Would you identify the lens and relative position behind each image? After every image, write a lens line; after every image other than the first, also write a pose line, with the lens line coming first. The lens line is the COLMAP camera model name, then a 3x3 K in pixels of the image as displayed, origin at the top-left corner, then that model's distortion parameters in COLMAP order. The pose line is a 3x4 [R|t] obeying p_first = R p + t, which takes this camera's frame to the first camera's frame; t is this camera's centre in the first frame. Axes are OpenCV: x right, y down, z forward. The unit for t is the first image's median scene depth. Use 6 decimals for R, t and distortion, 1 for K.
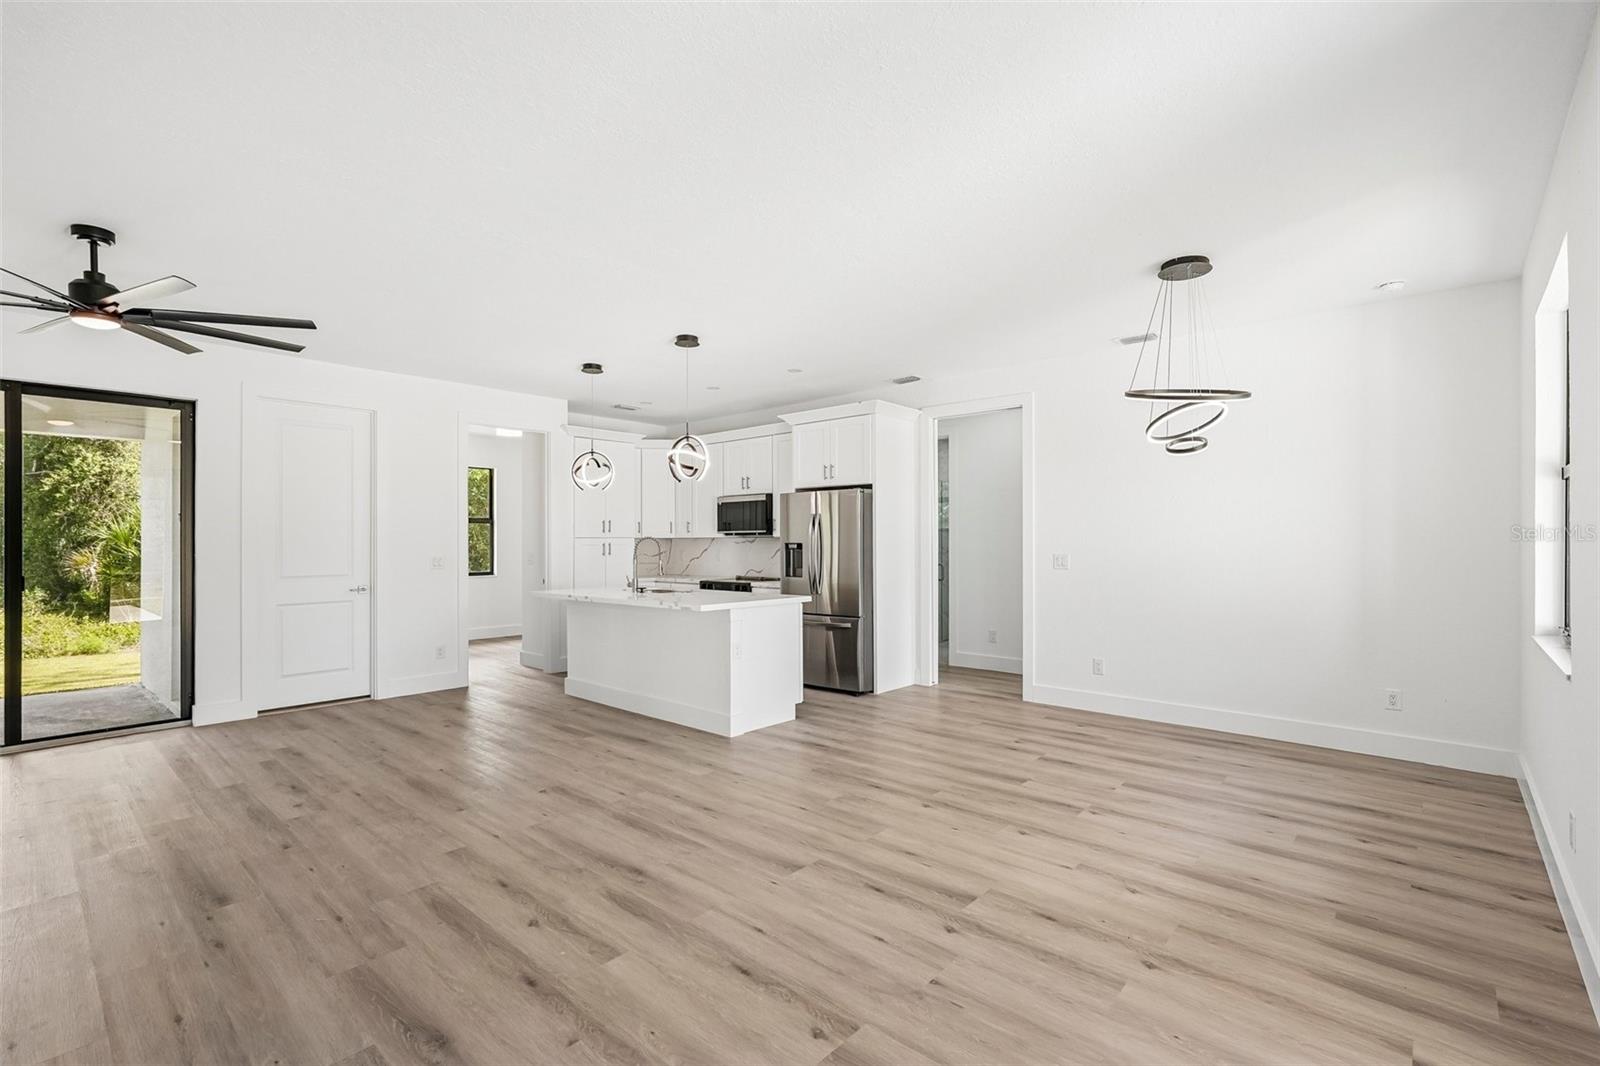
lens RADIAL K [[721.0, 0, 797.3], [0, 721.0, 540.4], [0, 0, 1]] dist [-0.015985, 0.010591]
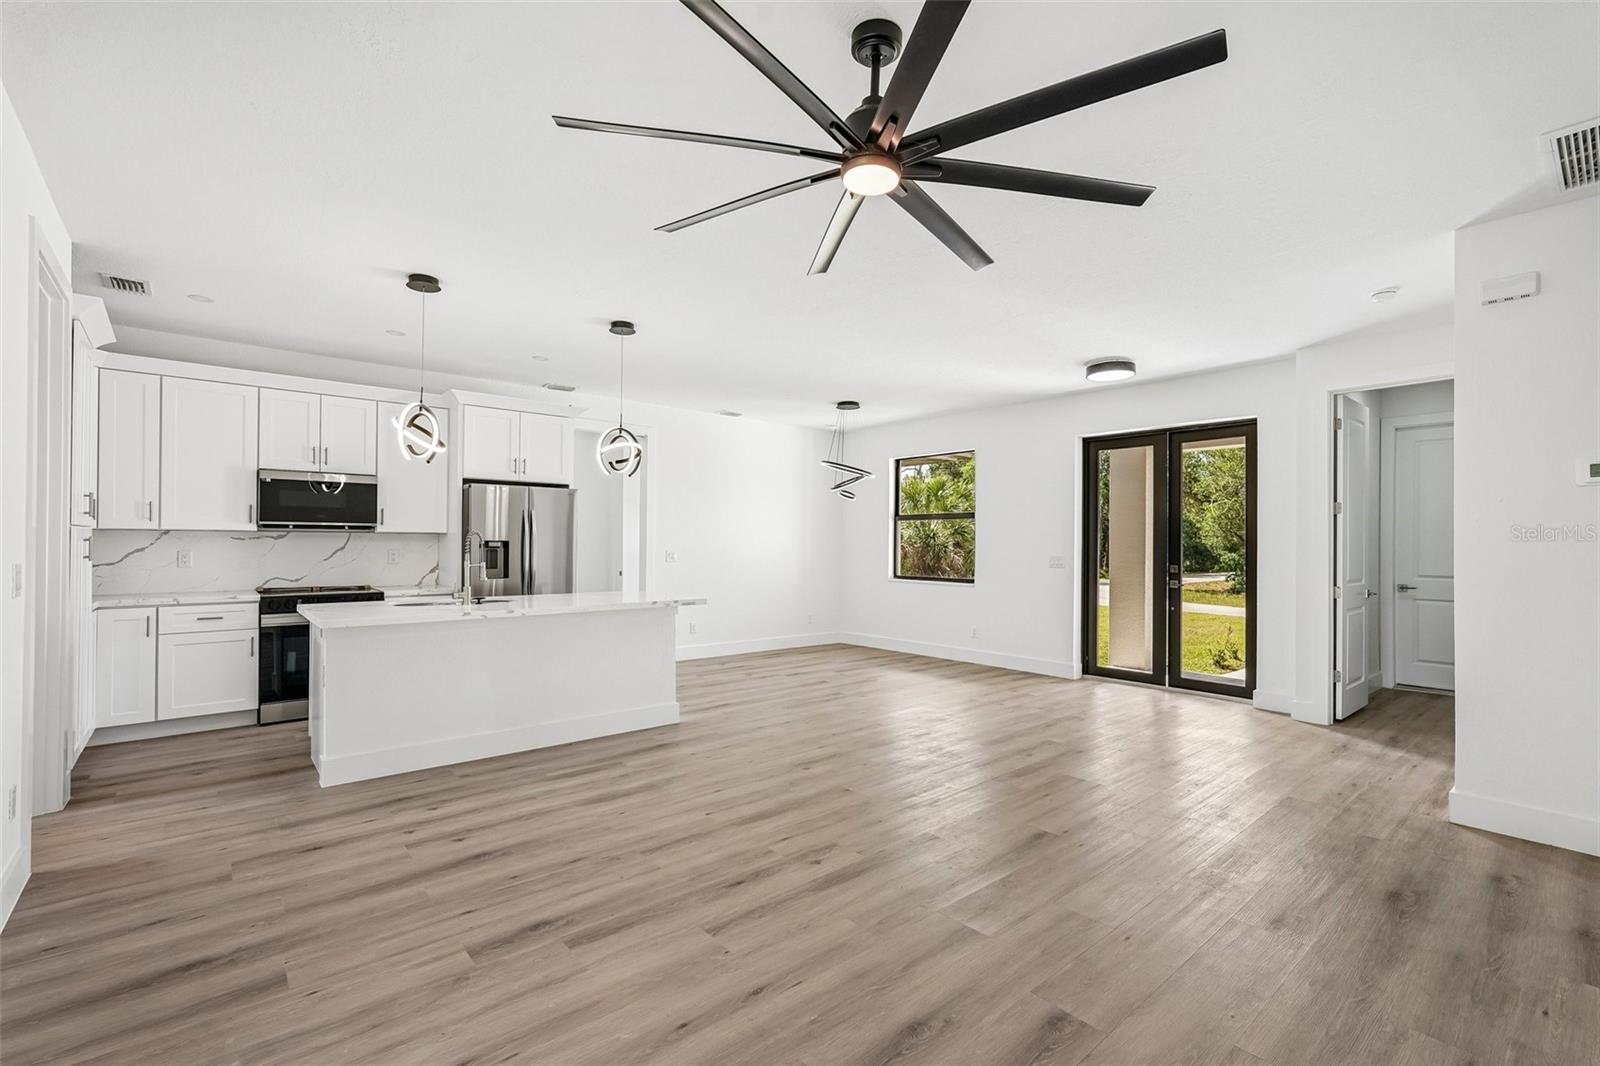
lens RADIAL K [[708.9, 0, 798.0], [0, 708.9, 540.7], [0, 0, 1]] dist [-0.014376, 0.008582]
pose [[0.130627, 0.007831, 0.991401, -1.062669], [-0.010366, 0.999925, -0.006532, 0.007032], [-0.991377, -0.009424, 0.130698, 0.651312]]
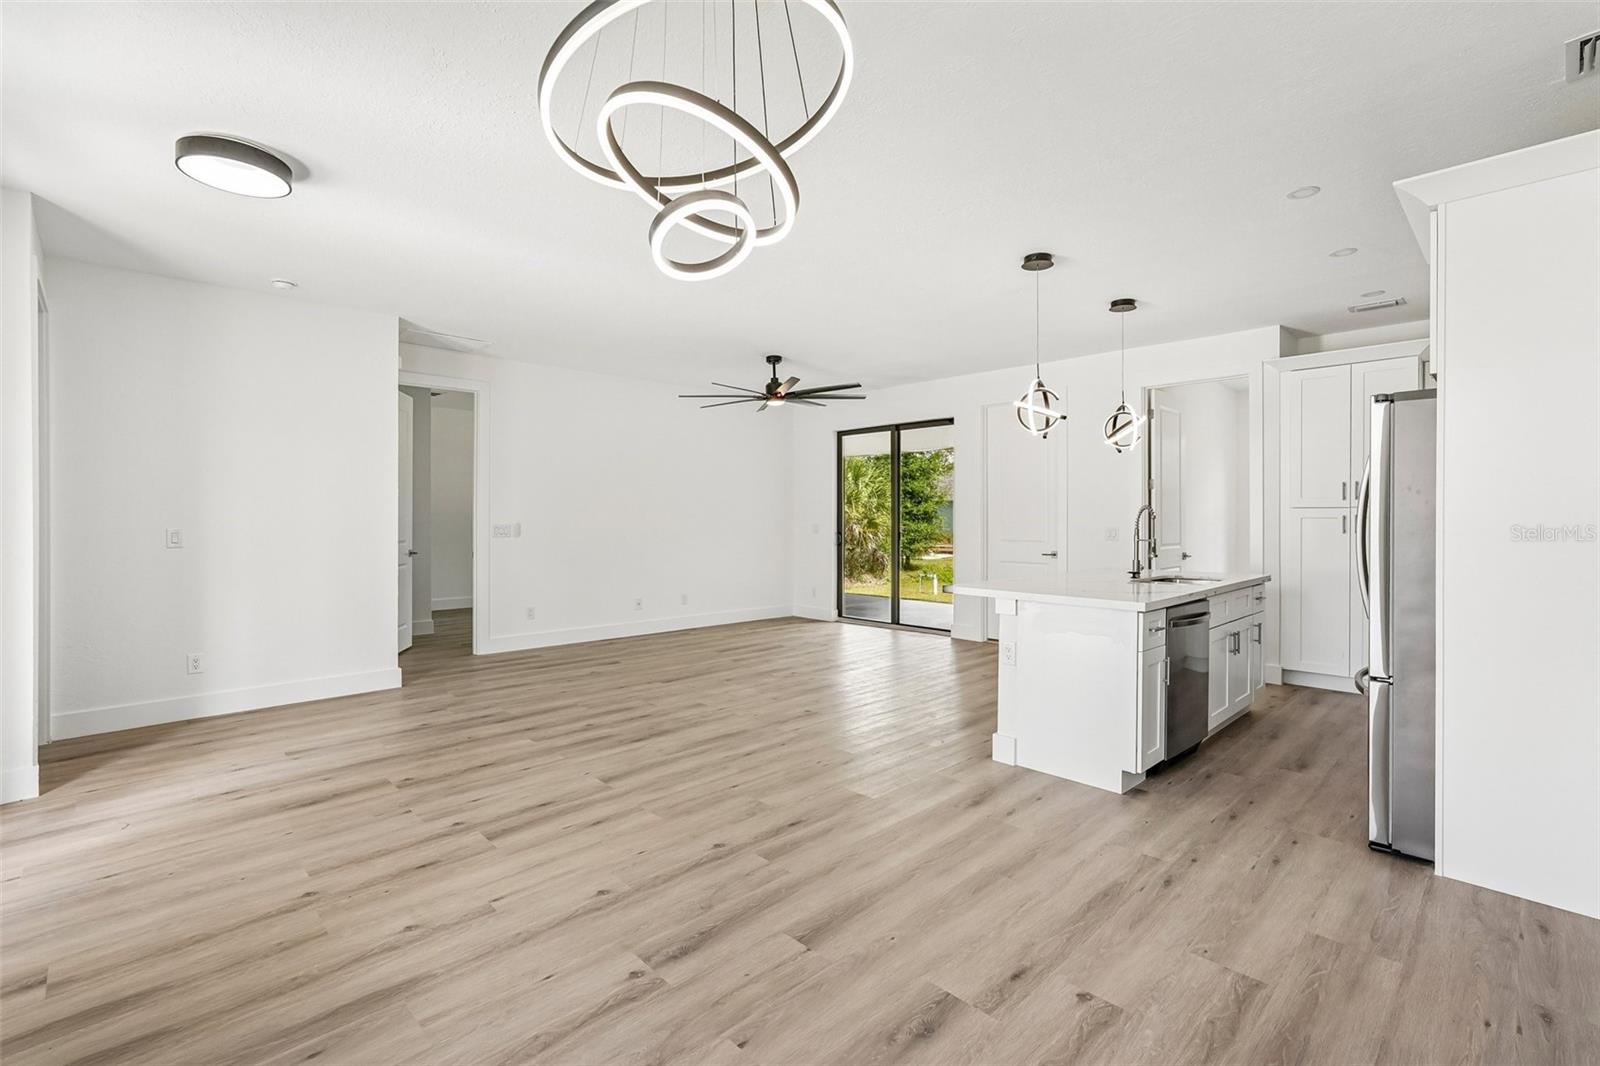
lens RADIAL K [[708.9, 0, 798.0], [0, 708.9, 540.7], [0, 0, 1]] dist [-0.014376, 0.008582]
pose [[-0.066878, 0.038644, -0.997013, 0.656659], [0.002896, 0.999253, 0.038537, 0.001137], [0.997757, -0.000311, -0.066940, 0.795690]]
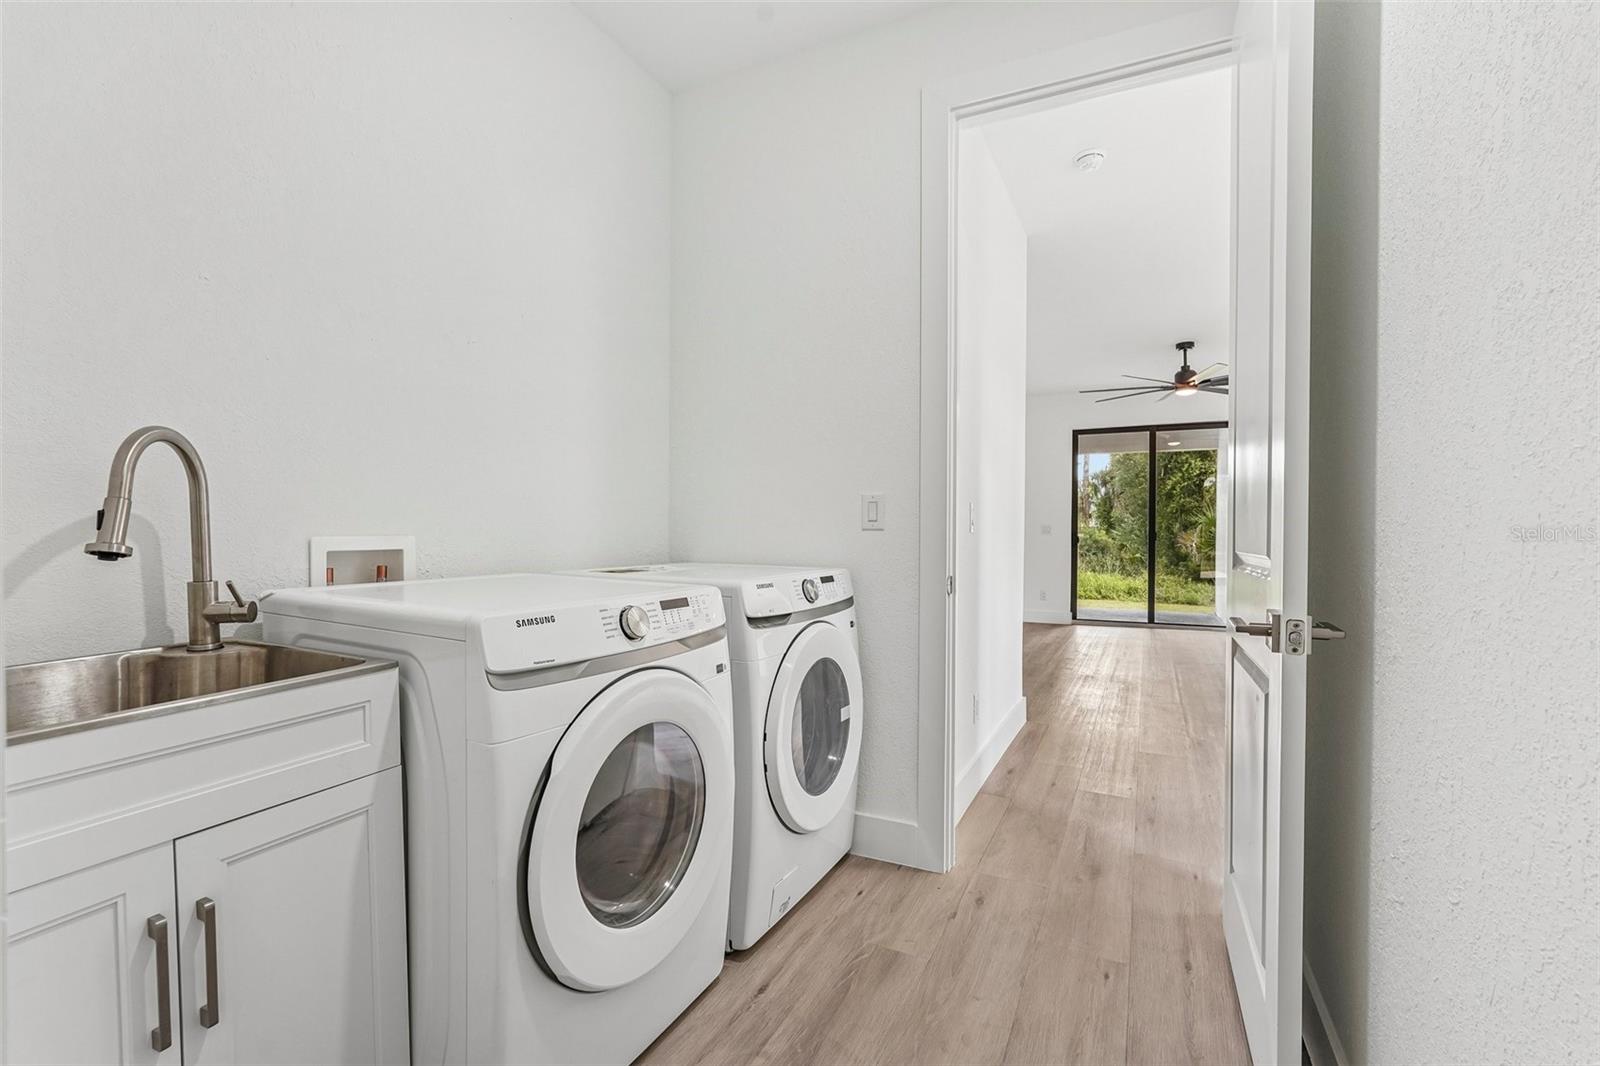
lens RADIAL K [[699.3, 0, 804.8], [0, 699.3, 535.9], [0, 0, 1]] dist [-0.015882, 0.000011]
pose [[0.276780, 0.011802, -0.960861, 0.340390], [-0.002433, 0.999930, 0.011581, 0.037685], [0.960930, -0.000868, 0.276789, -0.315508]]
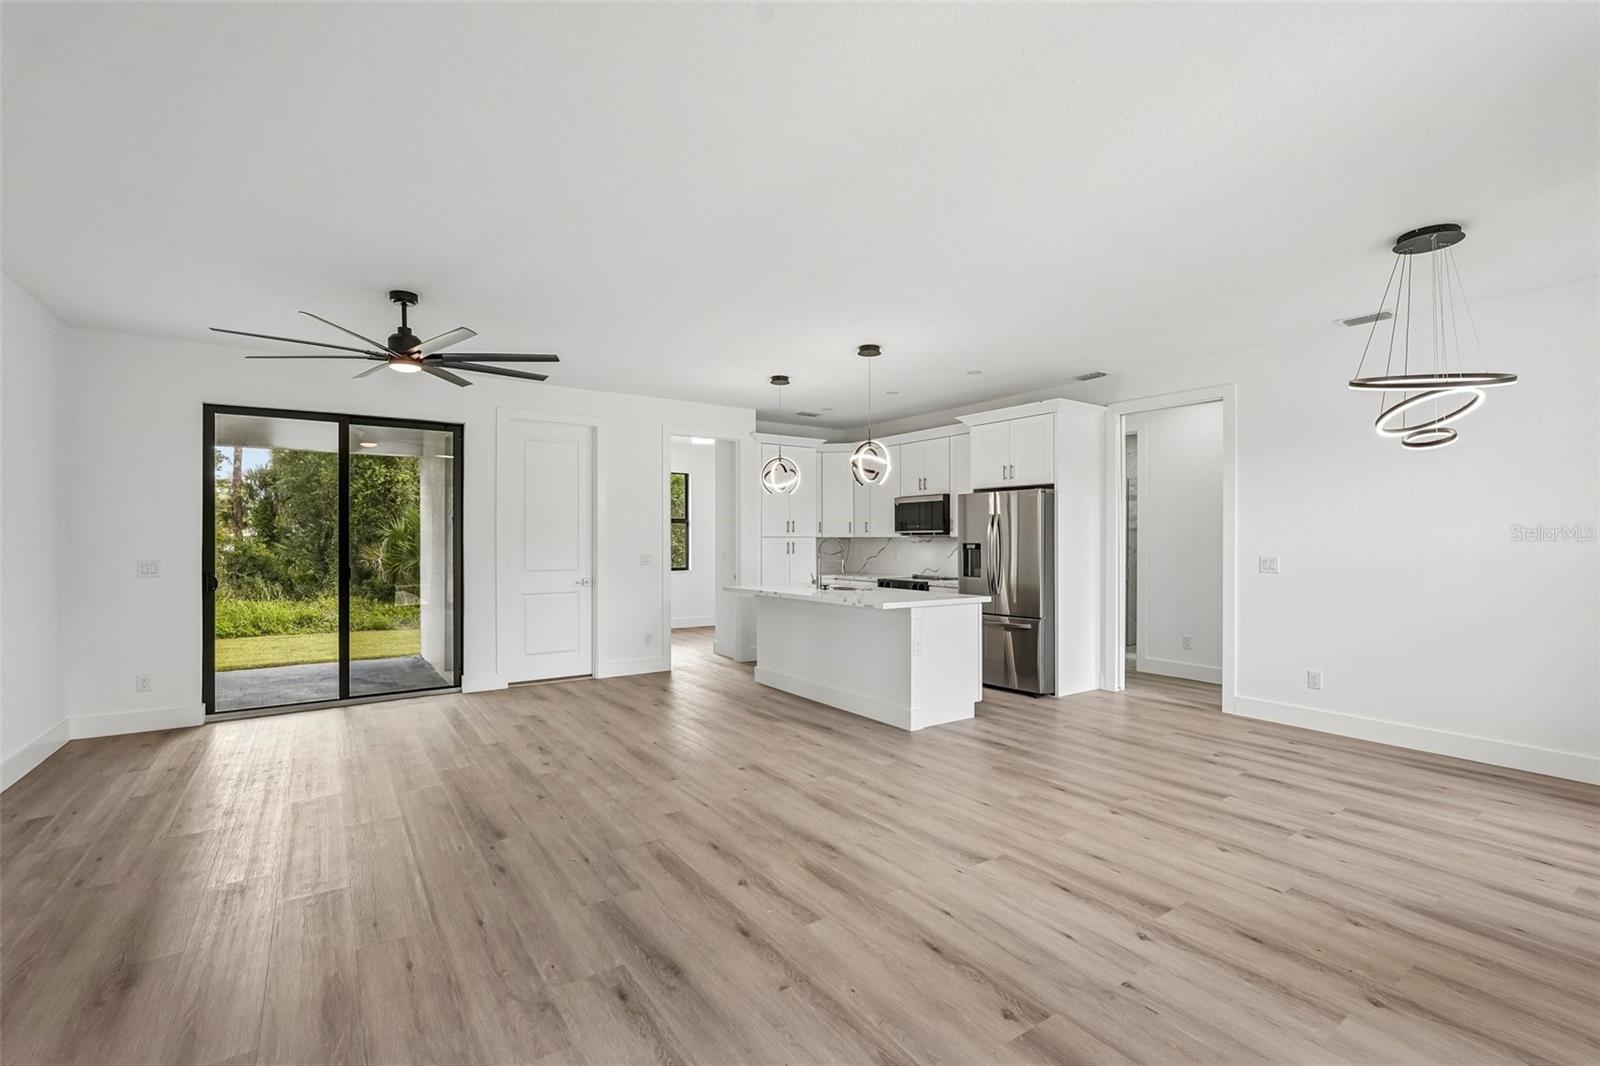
lens RADIAL K [[708.9, 0, 798.0], [0, 708.9, 540.7], [0, 0, 1]] dist [-0.014376, 0.008582]
pose [[0.972110, 0.003300, -0.234503, -0.011491], [-0.002309, 0.999987, 0.004501, -0.004764], [0.234514, -0.003834, 0.972105, -0.028617]]
